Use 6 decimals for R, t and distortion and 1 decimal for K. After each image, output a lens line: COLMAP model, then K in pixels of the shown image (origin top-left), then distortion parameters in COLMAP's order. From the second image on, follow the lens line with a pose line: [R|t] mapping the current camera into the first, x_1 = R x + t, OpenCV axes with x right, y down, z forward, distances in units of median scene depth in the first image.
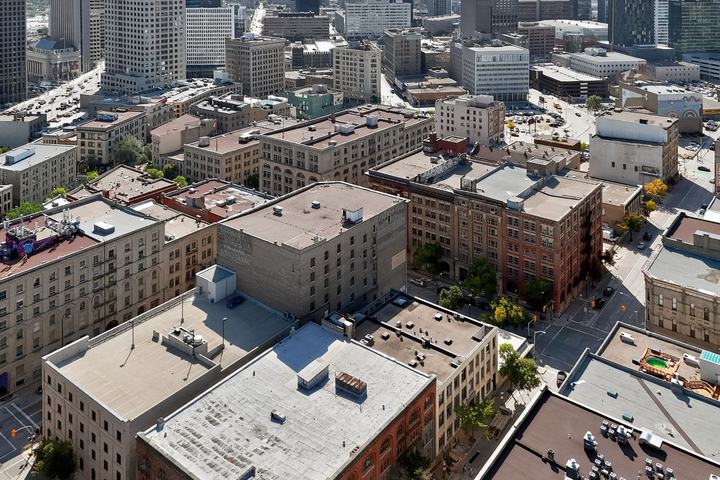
lens RADIAL K [[581.8, 0, 337.5], [0, 581.8, 171.9], [0, 0, 1]] dist [0.048539, -0.064894]
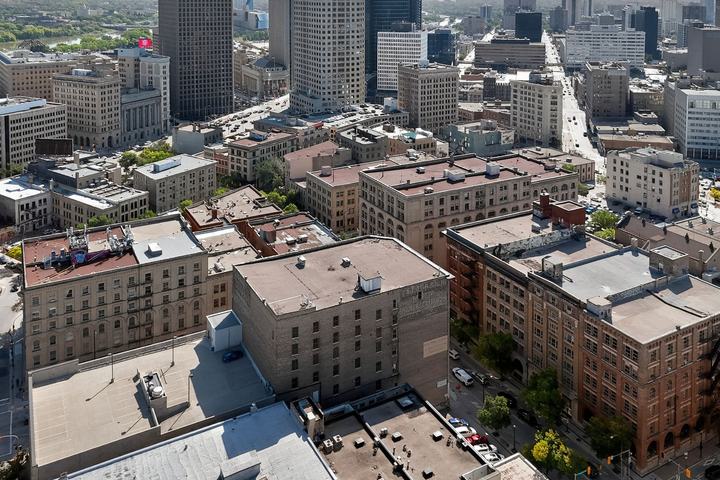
lens RADIAL K [[588.5, 0, 372.6], [0, 588.5, 187.5], [0, 0, 1]] dist [0.040701, -0.052138]
pose [[0.923528, 0.122194, -0.363544, 0.238612], [-0.128140, 0.991725, 0.007817, -0.051817], [0.361491, 0.039365, 0.931544, 0.157837]]
